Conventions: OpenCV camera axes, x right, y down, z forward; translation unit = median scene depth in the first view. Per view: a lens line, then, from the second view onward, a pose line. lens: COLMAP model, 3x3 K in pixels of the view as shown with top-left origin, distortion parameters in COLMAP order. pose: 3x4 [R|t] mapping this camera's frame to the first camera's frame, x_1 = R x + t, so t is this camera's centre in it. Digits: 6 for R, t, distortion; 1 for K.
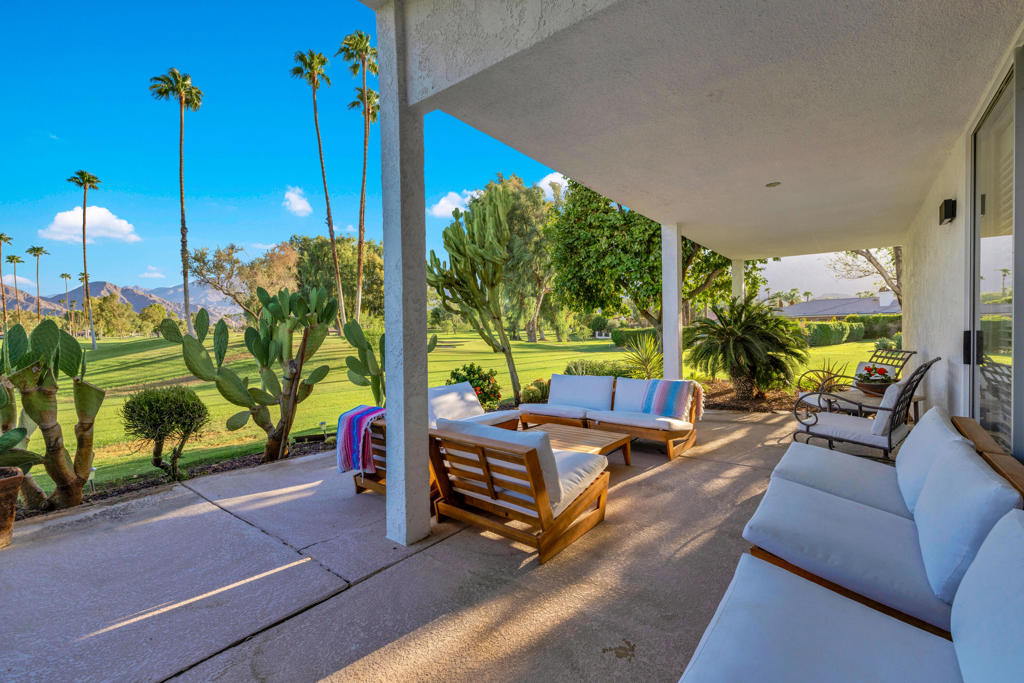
lens RADIAL K [[436.0, 0, 513.5], [0, 436.0, 331.8], [0, 0, 1]] dist [-0.000288, -0.000015]
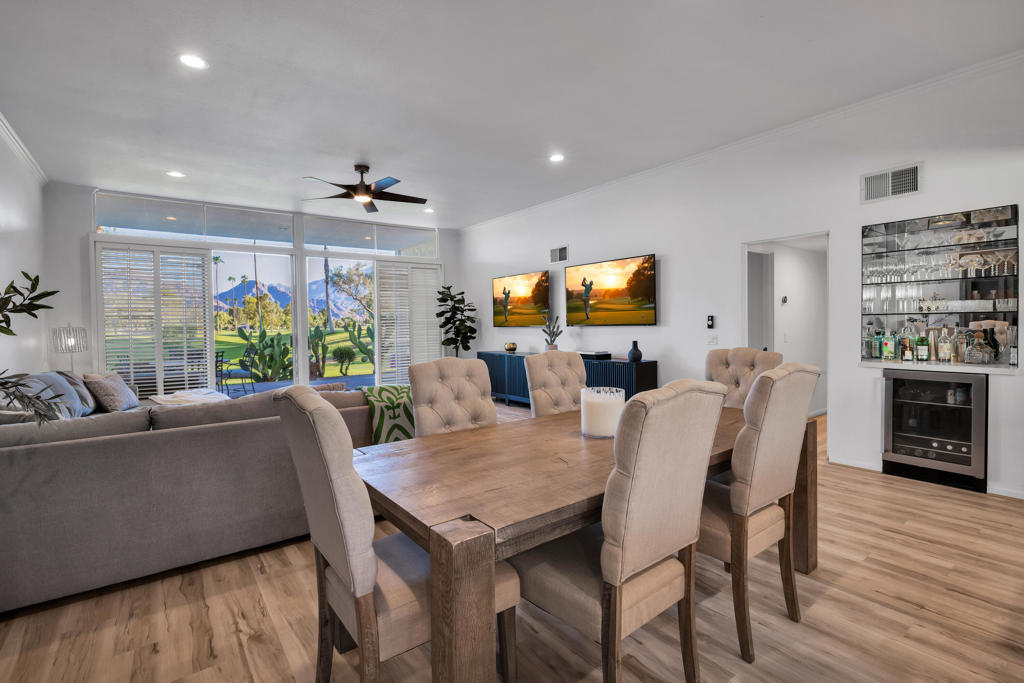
lens RADIAL K [[472.6, 0, 514.4], [0, 472.6, 339.7], [0, 0, 1]] dist [0.001107, 0.001136]
pose [[0.968587, 0.009837, -0.248481, 0.189695], [-0.002920, 0.999598, 0.028189, -0.003414], [0.248658, -0.026578, 0.968227, -0.305838]]
